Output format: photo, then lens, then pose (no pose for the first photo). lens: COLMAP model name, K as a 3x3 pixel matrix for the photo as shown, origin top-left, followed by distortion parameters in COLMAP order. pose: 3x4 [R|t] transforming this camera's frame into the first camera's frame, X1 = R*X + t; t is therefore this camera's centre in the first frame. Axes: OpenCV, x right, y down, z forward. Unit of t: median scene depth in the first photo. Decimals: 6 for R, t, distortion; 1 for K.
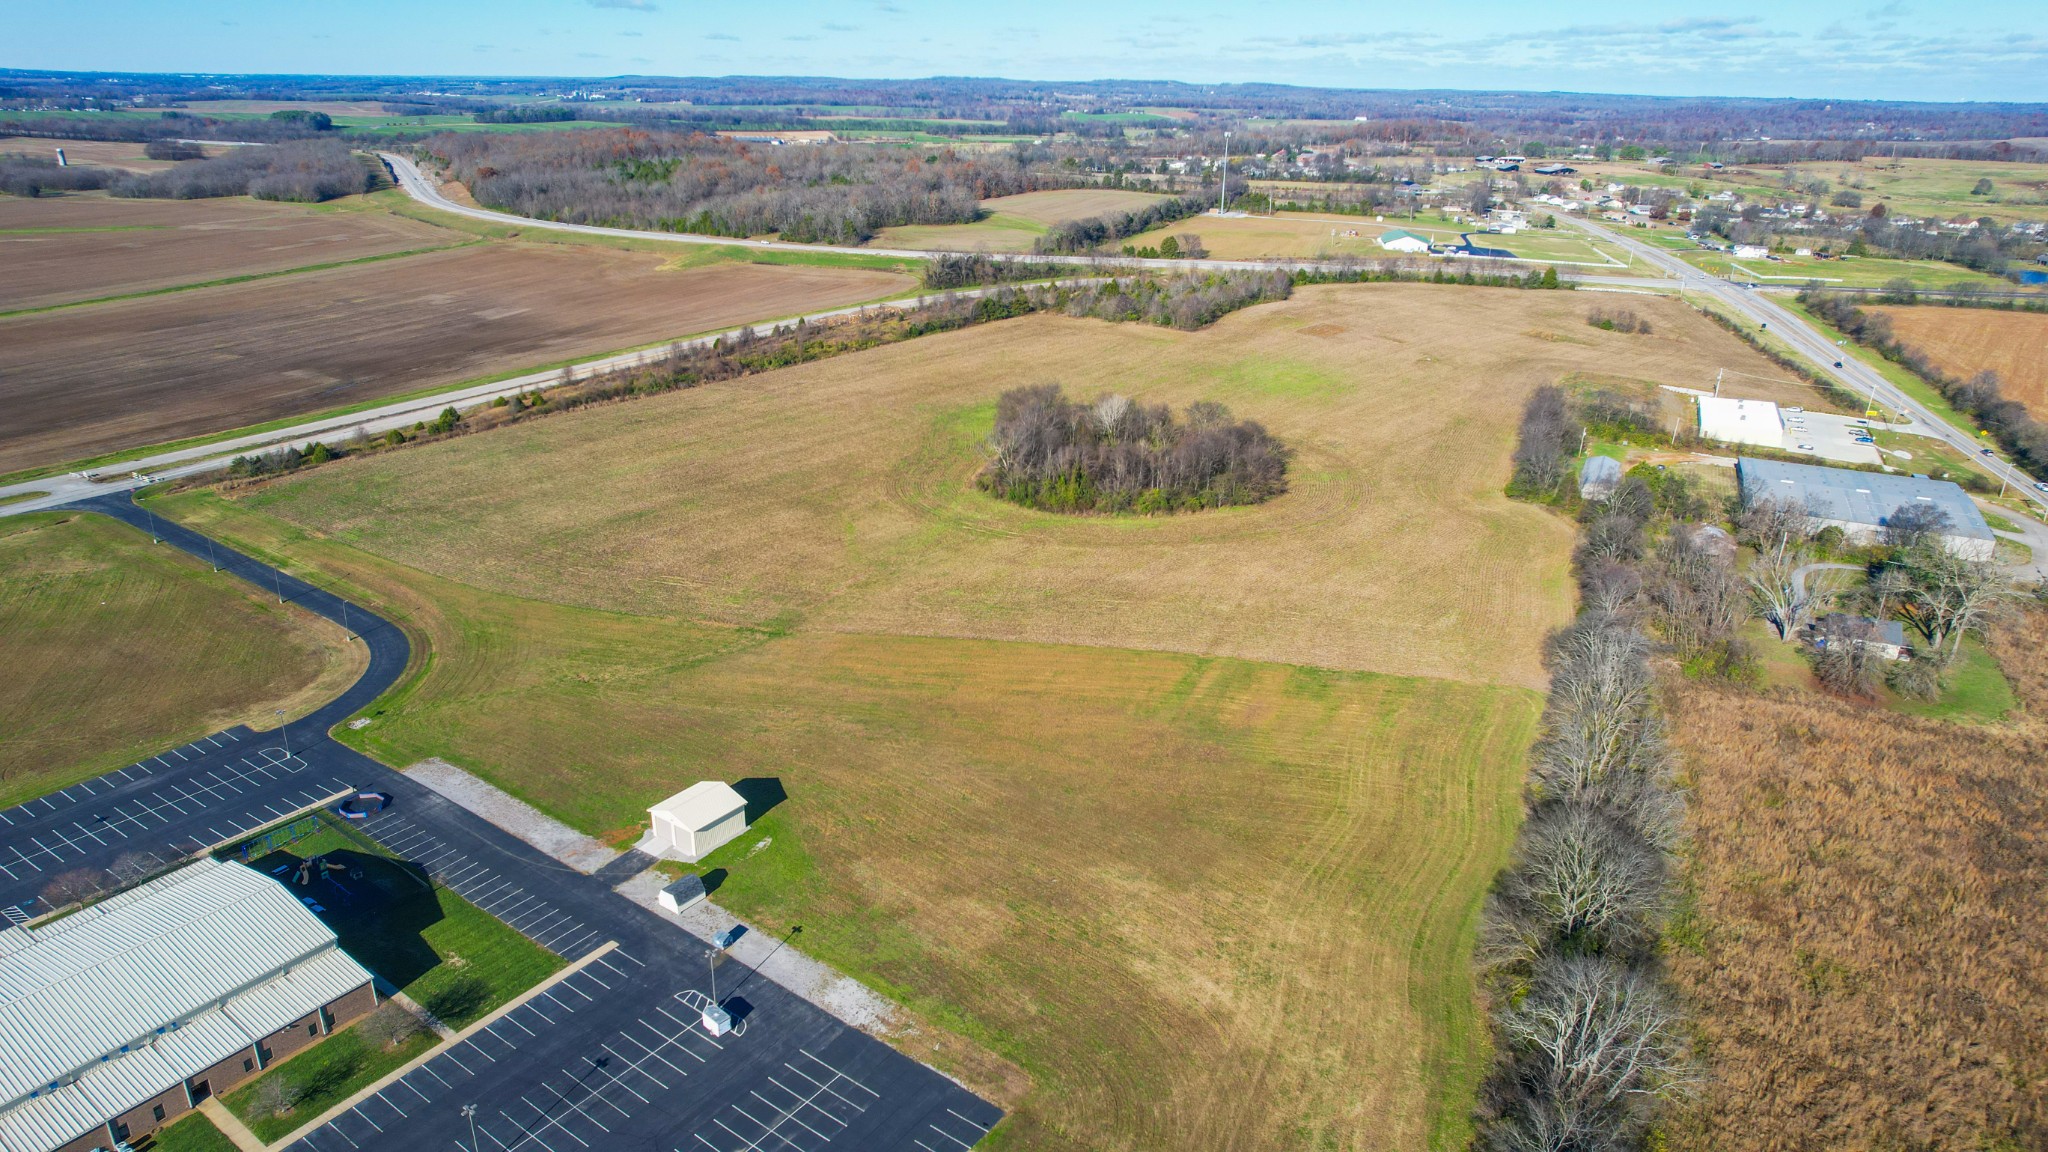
lens RADIAL K [[1312.6, 0, 1028.3], [0, 1312.6, 579.2], [0, 0, 1]] dist [-0.079950, 0.074376]
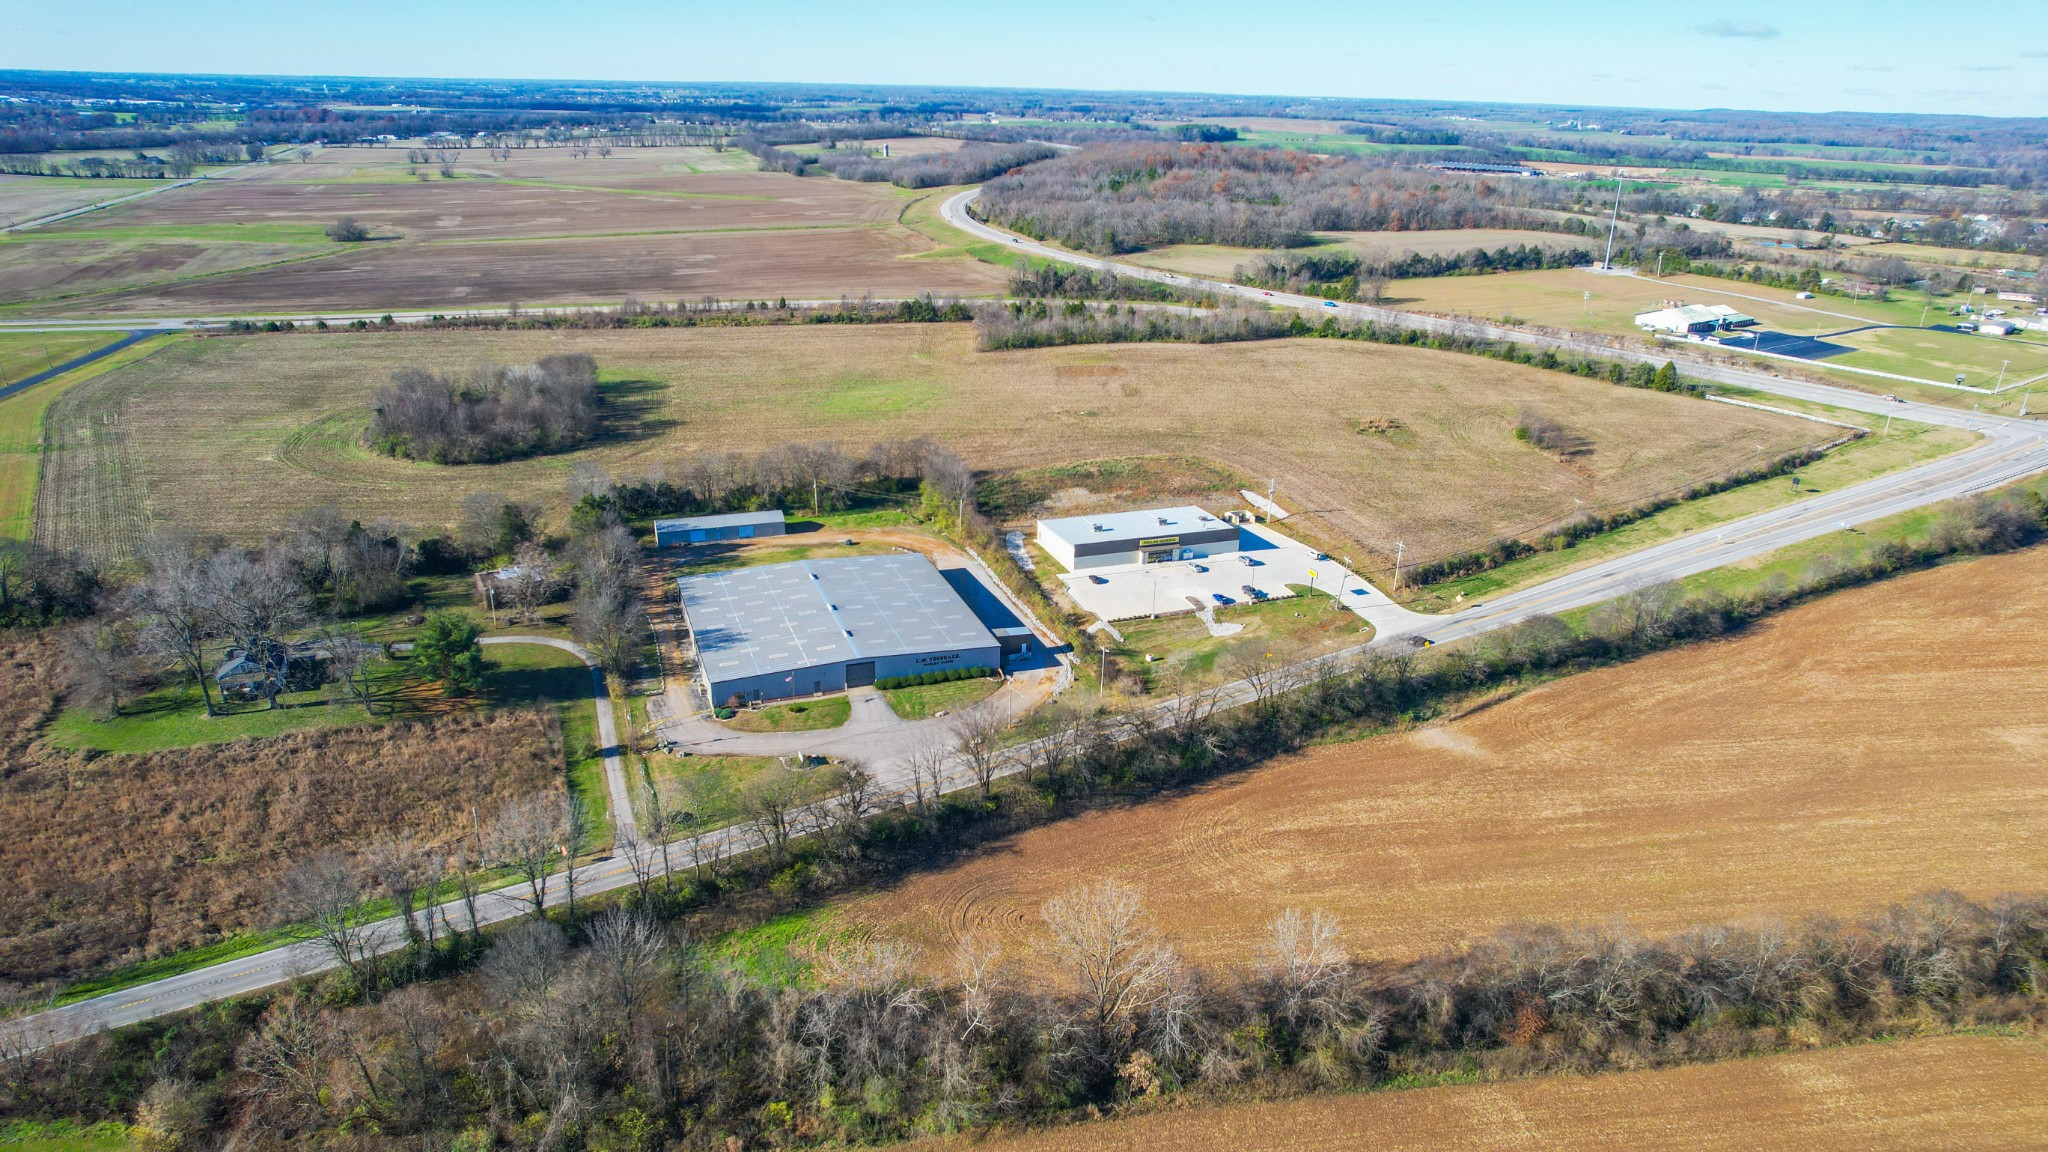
lens RADIAL K [[1312.6, 0, 1028.3], [0, 1312.6, 579.2], [0, 0, 1]] dist [-0.079950, 0.074376]
pose [[0.716214, 0.247997, -0.652330, 0.788701], [-0.260976, 0.962089, 0.079223, -0.112757], [0.647247, 0.113502, 0.753783, 0.320422]]
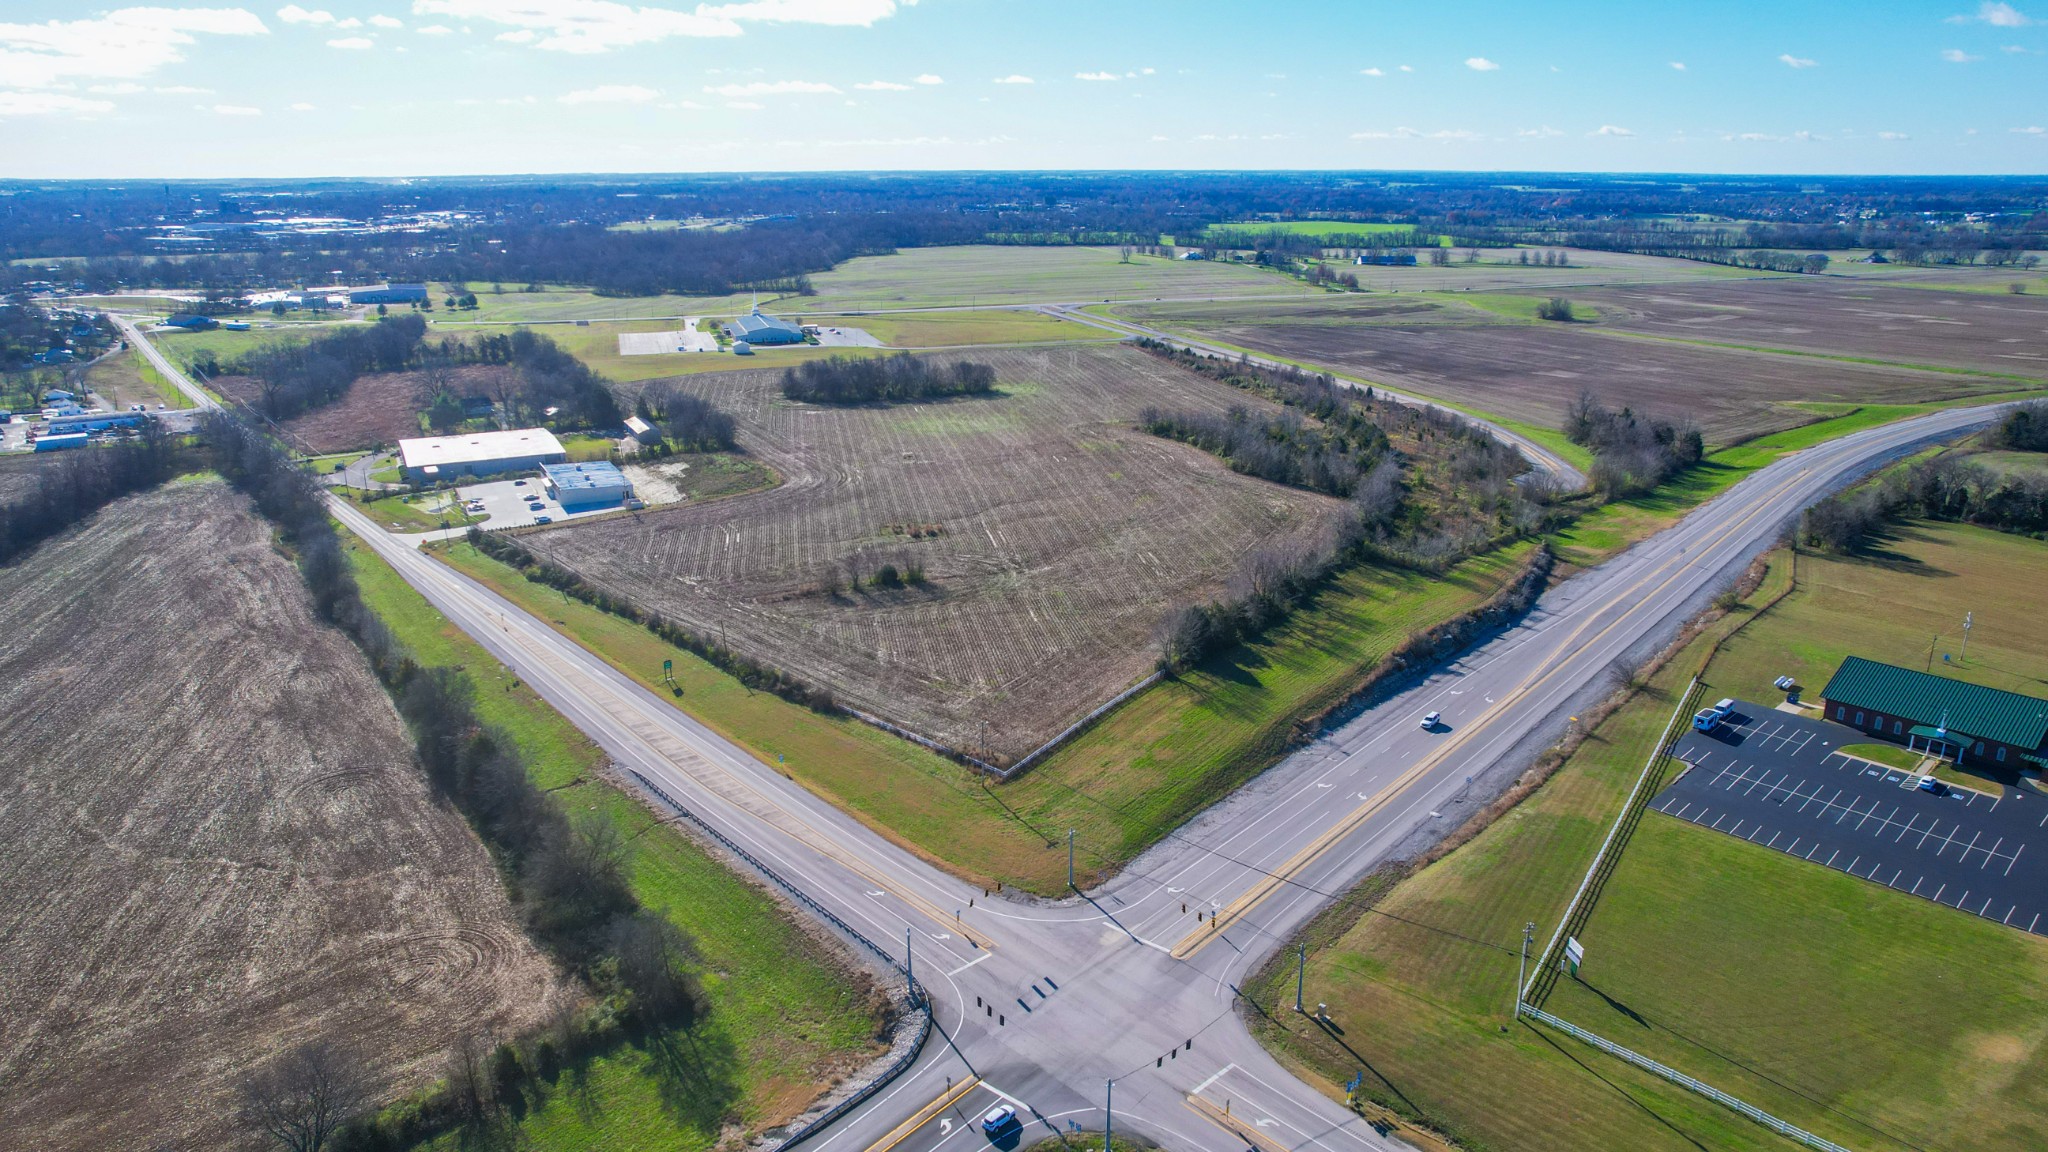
lens RADIAL K [[1384.5, 0, 1028.4], [0, 1384.5, 579.6], [0, 0, 1]] dist [-0.079389, 0.072790]
pose [[-0.611079, 0.213189, -0.762321, 0.938078], [-0.294297, 0.832826, 0.468817, -0.534016], [0.734827, 0.510833, -0.446182, 1.415469]]
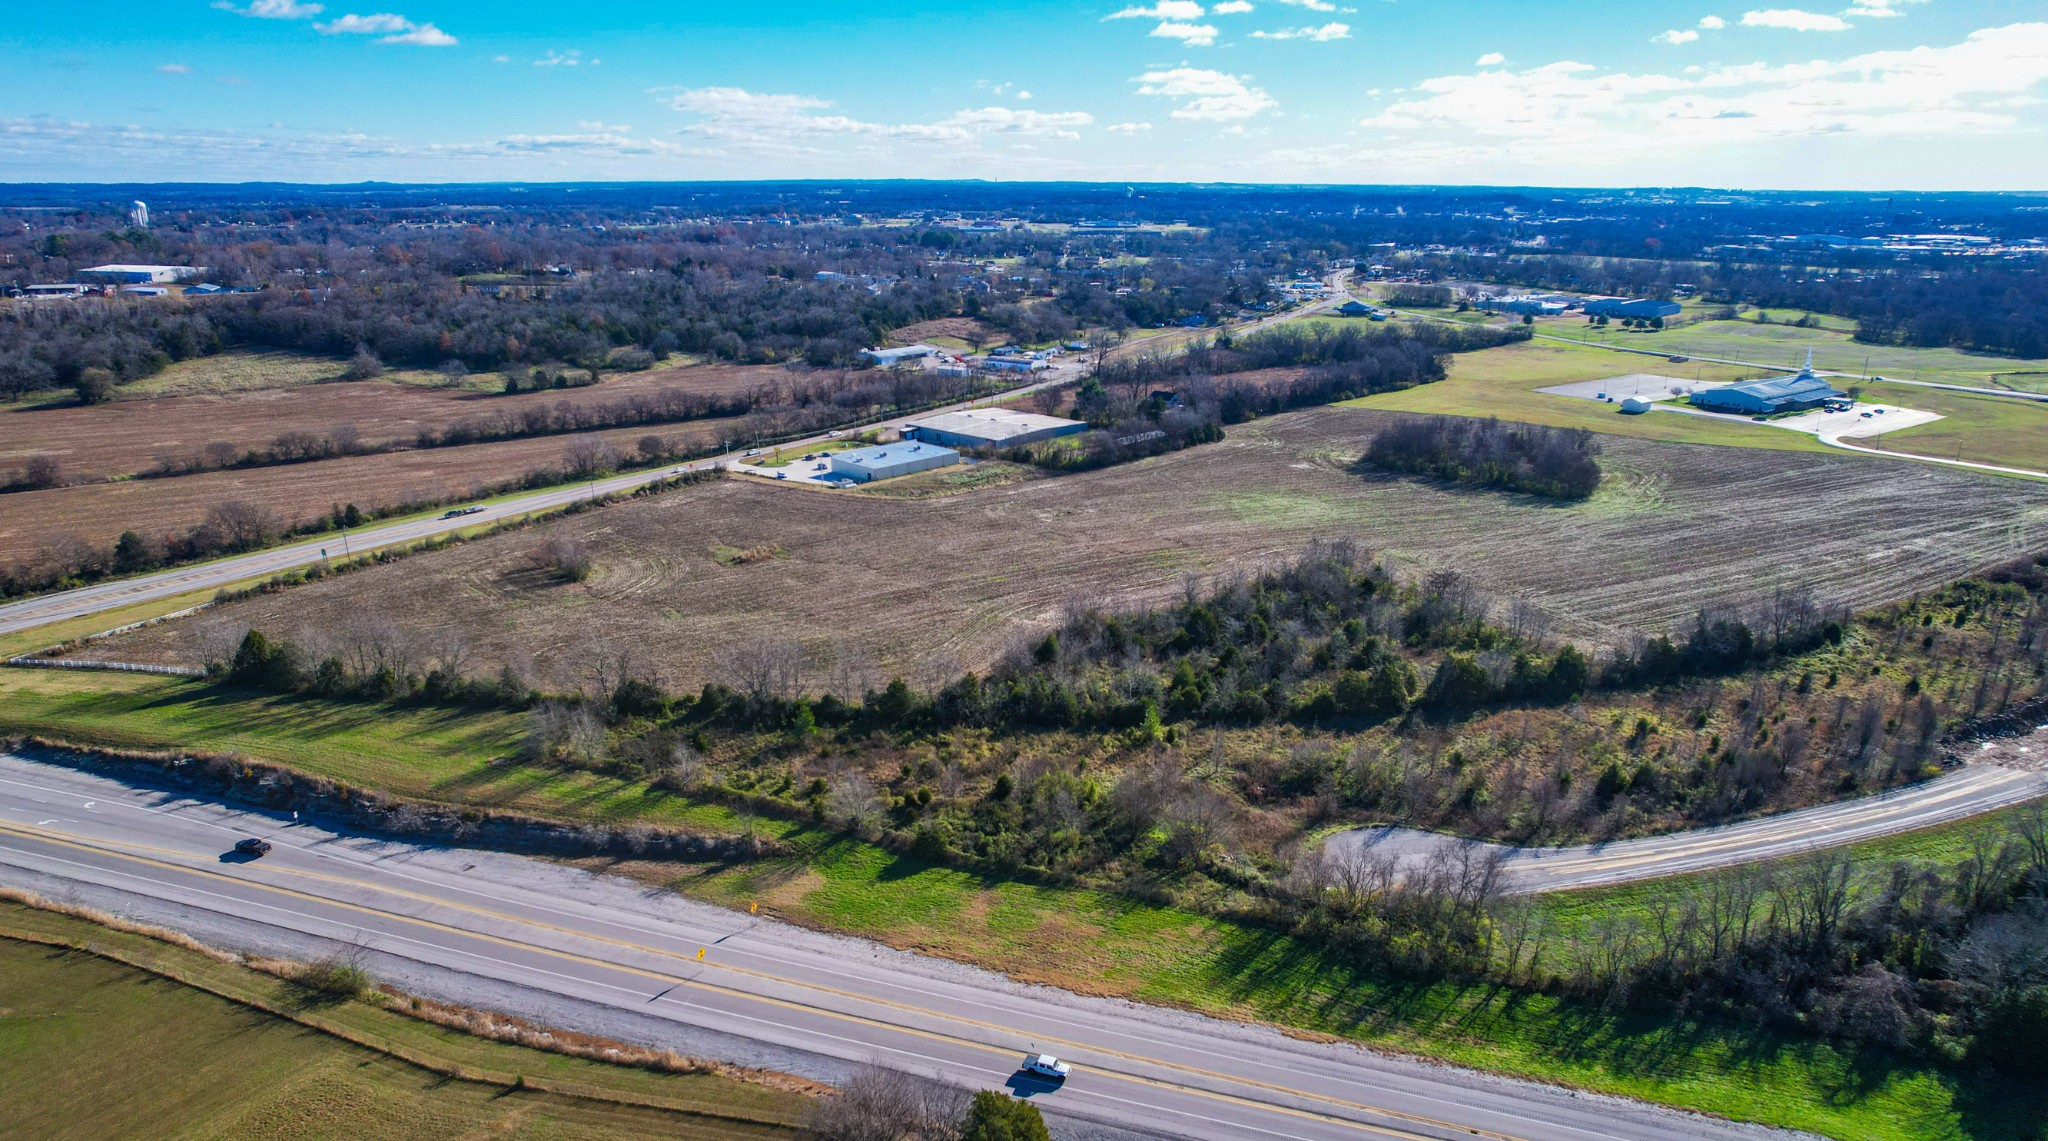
lens RADIAL K [[1349.1, 0, 1019.9], [0, 1349.1, 566.3], [0, 0, 1]] dist [-0.079403, 0.073433]
pose [[-0.955637, -0.098604, 0.277553, 0.091396], [0.090503, 0.798421, 0.595258, -0.582261], [-0.280299, 0.593970, -0.754077, 1.508154]]
